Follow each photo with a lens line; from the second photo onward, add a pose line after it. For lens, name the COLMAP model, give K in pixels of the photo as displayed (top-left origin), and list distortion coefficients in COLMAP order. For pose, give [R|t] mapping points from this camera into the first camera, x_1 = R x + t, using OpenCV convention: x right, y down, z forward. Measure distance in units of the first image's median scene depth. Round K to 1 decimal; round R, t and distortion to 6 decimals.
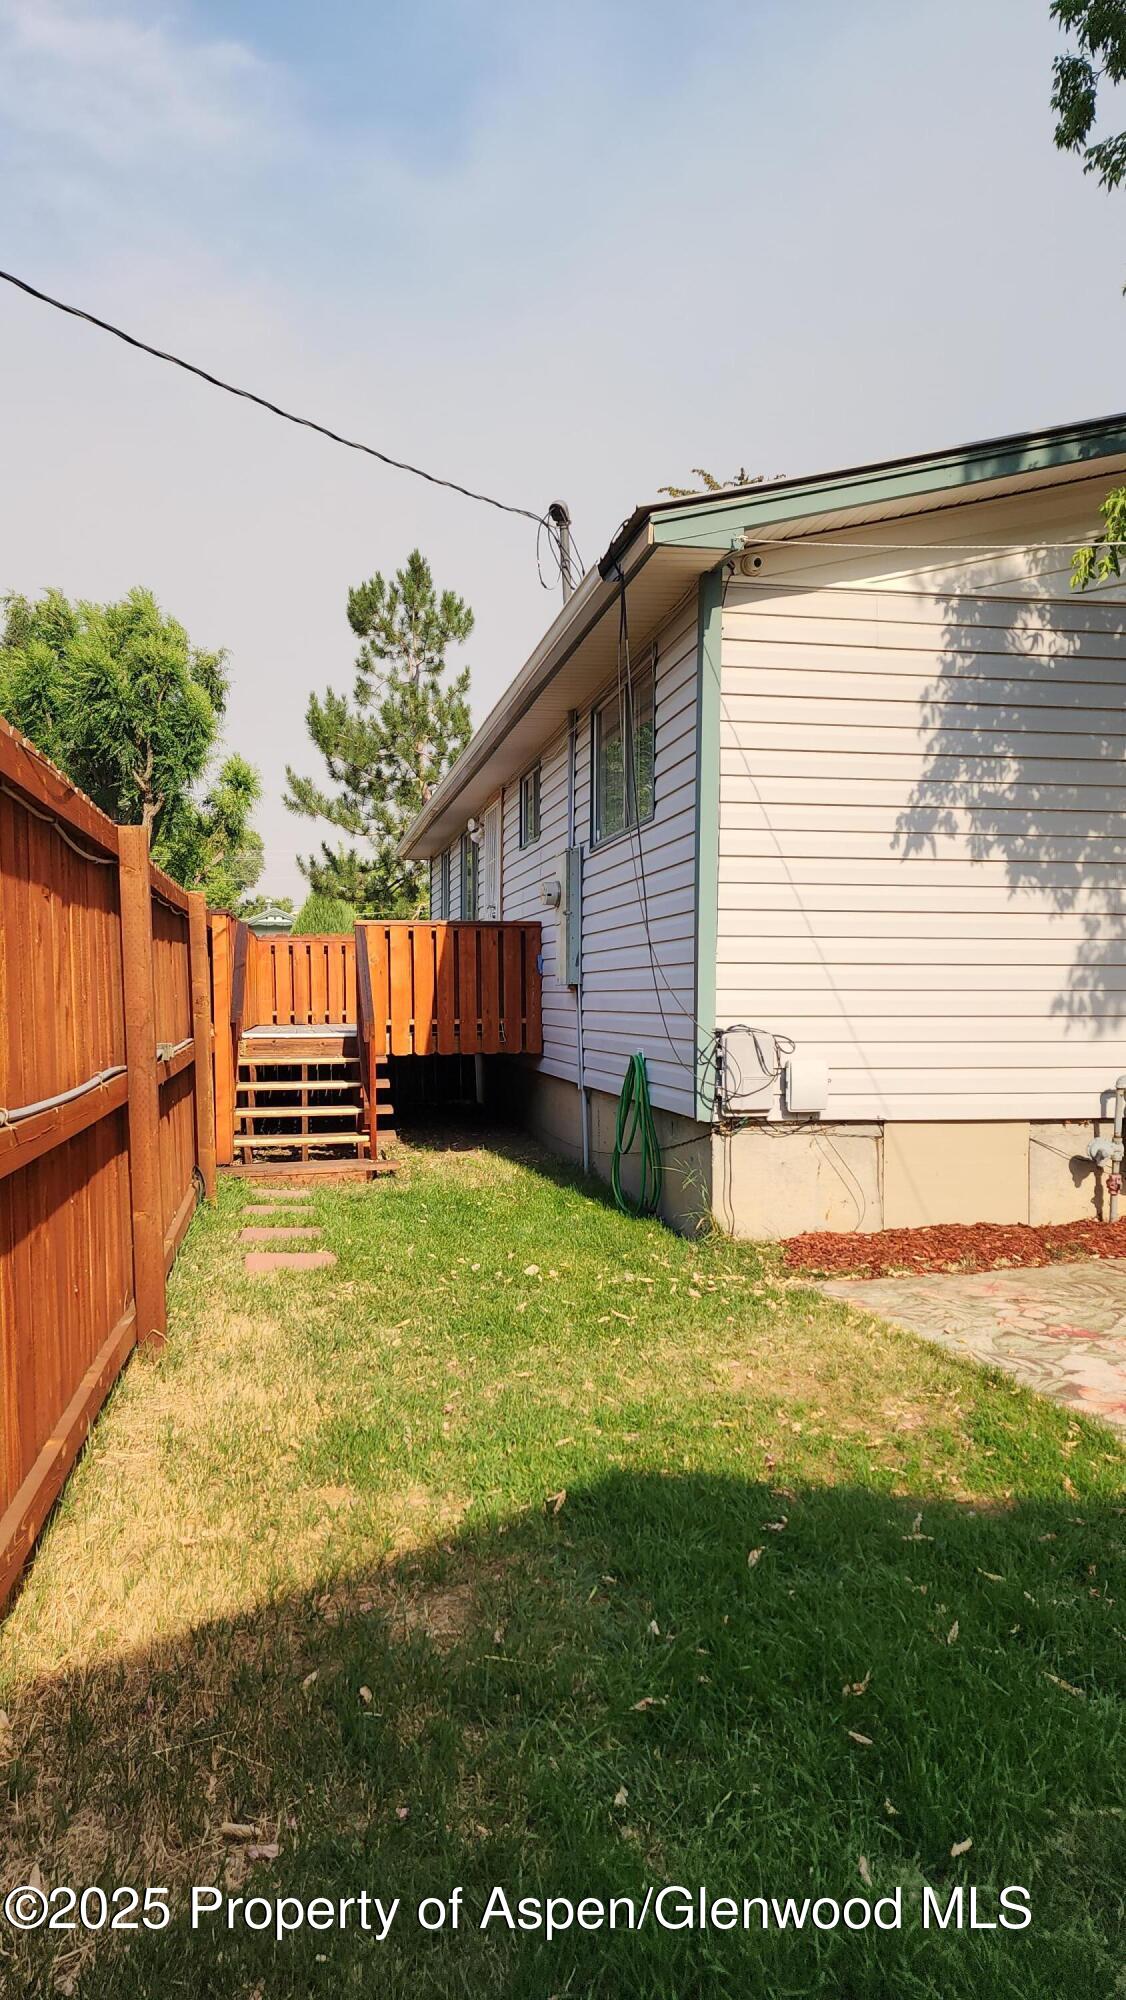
lens RADIAL K [[1351.2, 0, 566.9], [0, 1351.2, 992.8], [0, 0, 1]] dist [0.103429, -0.092817]
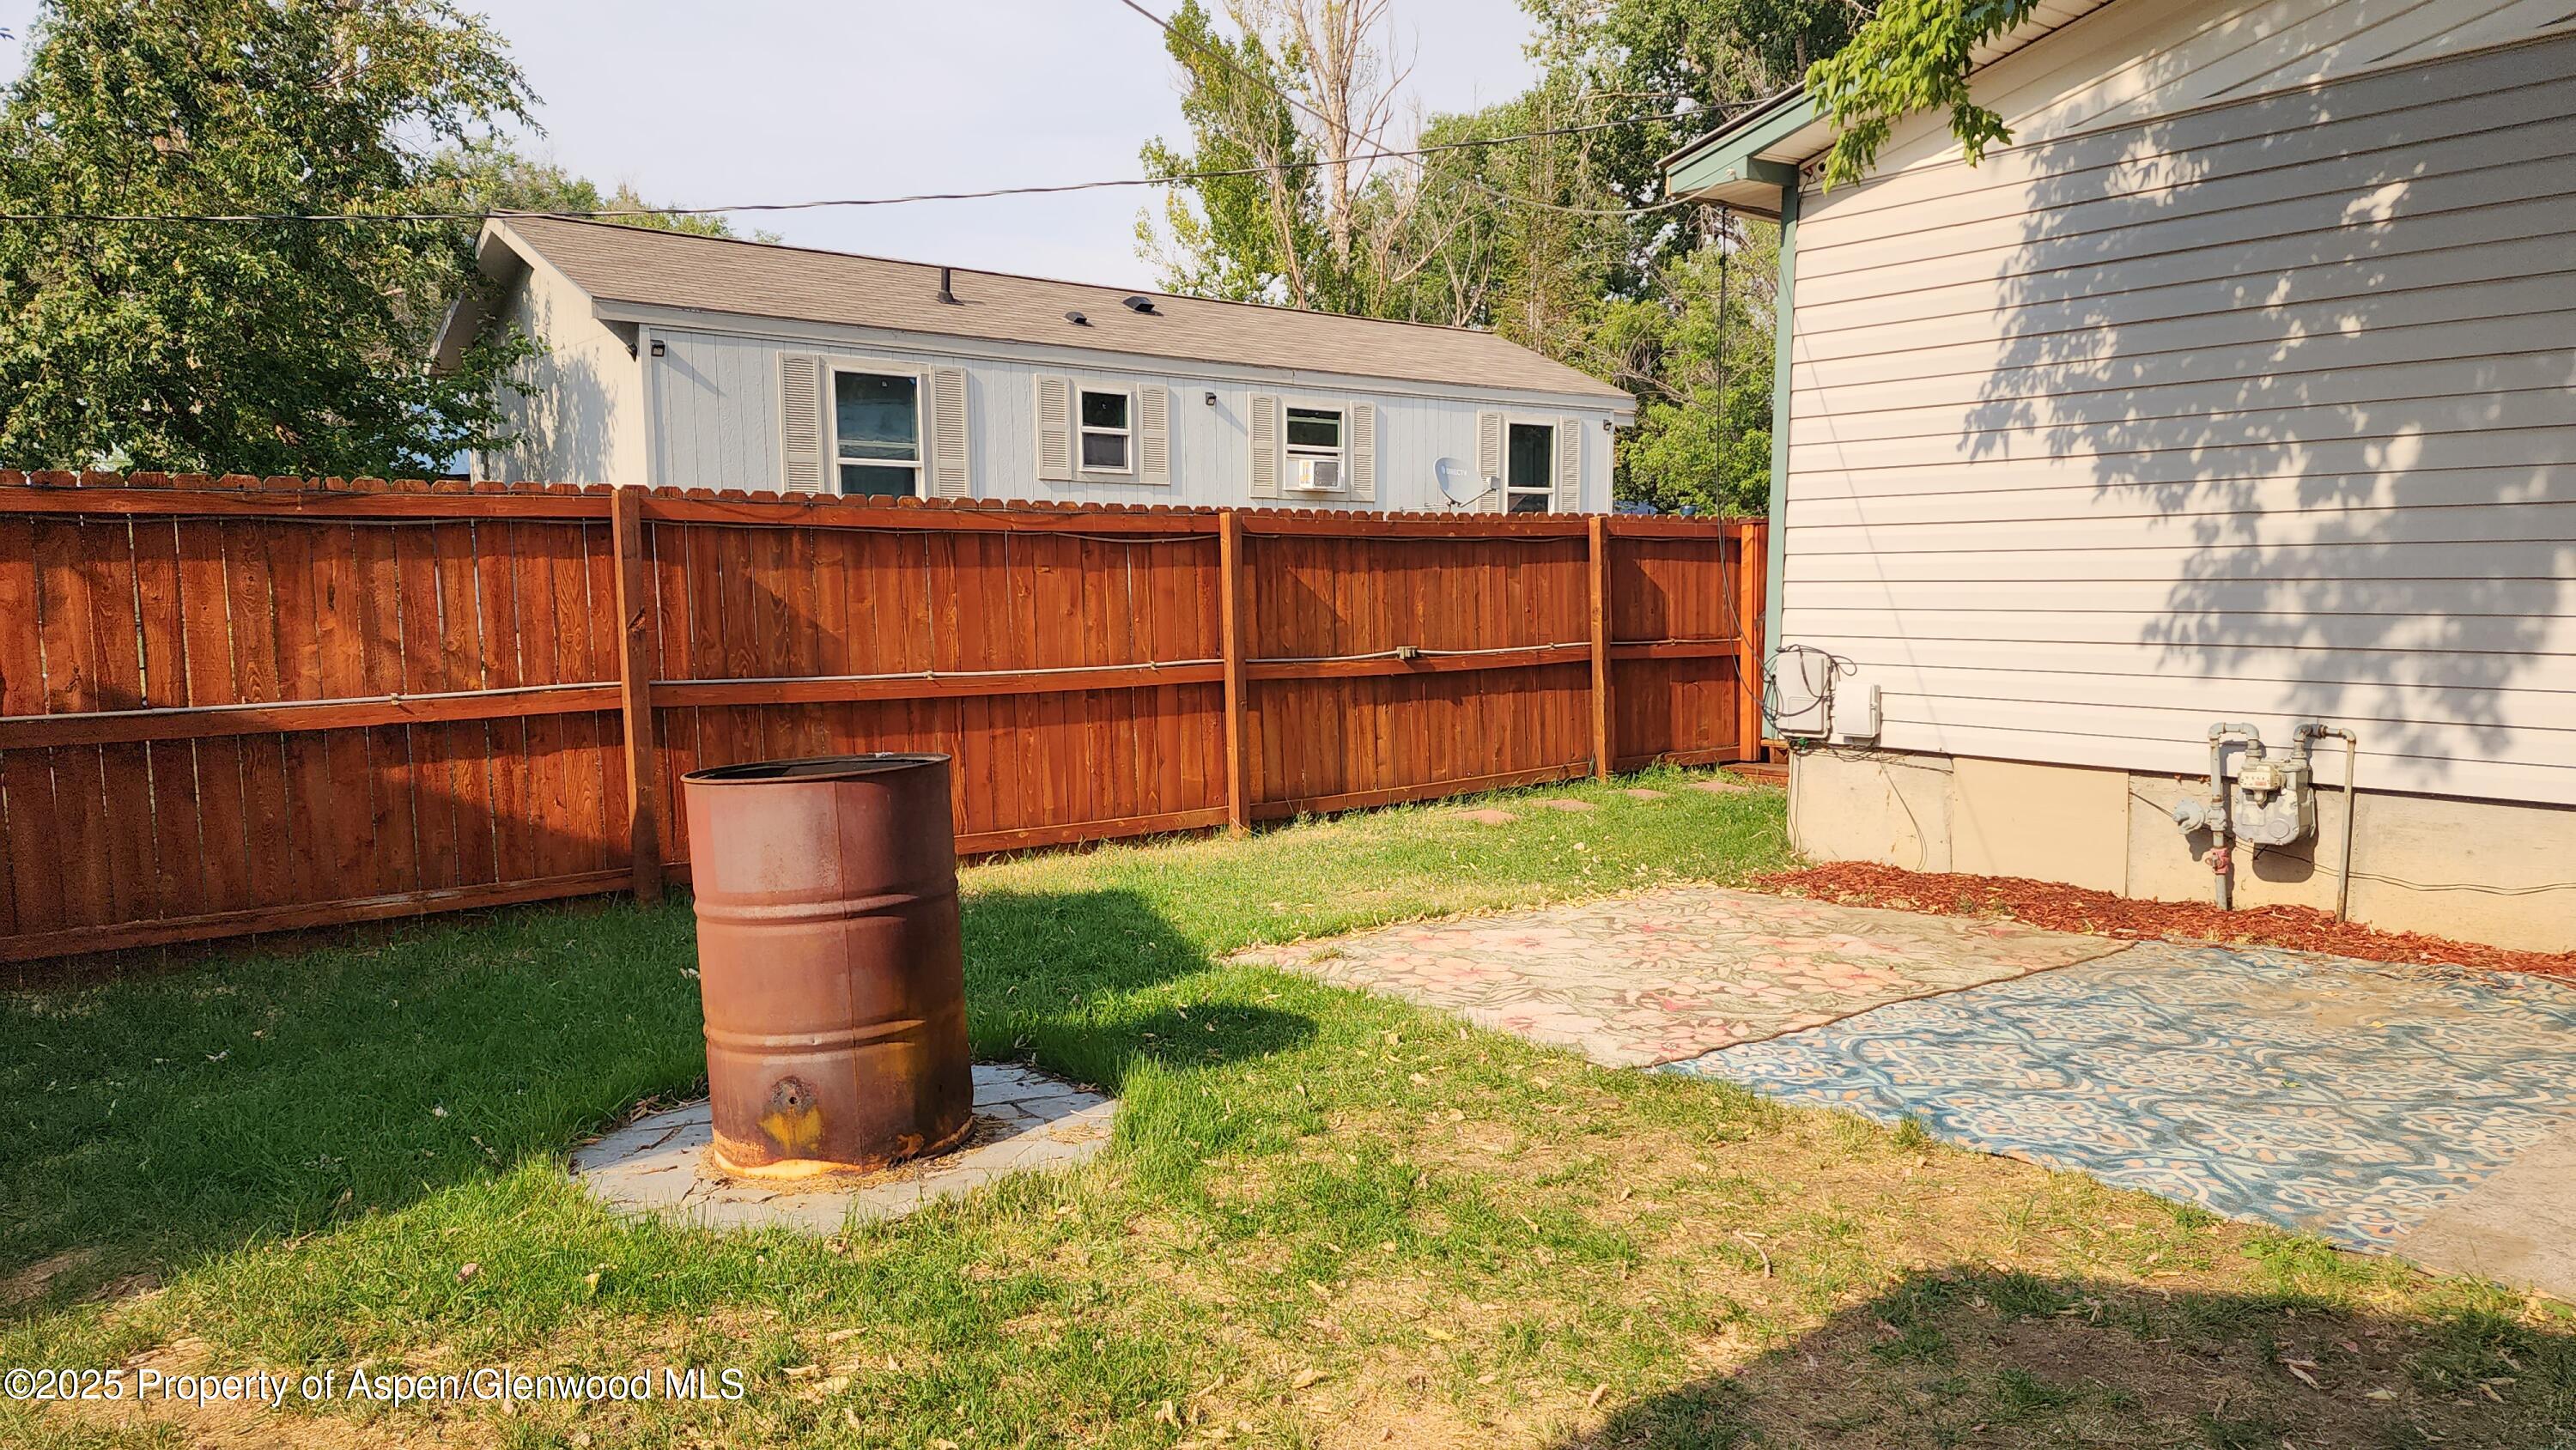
lens RADIAL K [[1740.1, 0, 1300.8], [0, 1740.1, 738.5], [0, 0, 1]] dist [0.103429, -0.092817]
pose [[0.484873, 0.081201, -0.870807, 1.041505], [0.005503, 0.995378, 0.095881, -0.031606], [0.874567, -0.051282, 0.482185, 0.051593]]
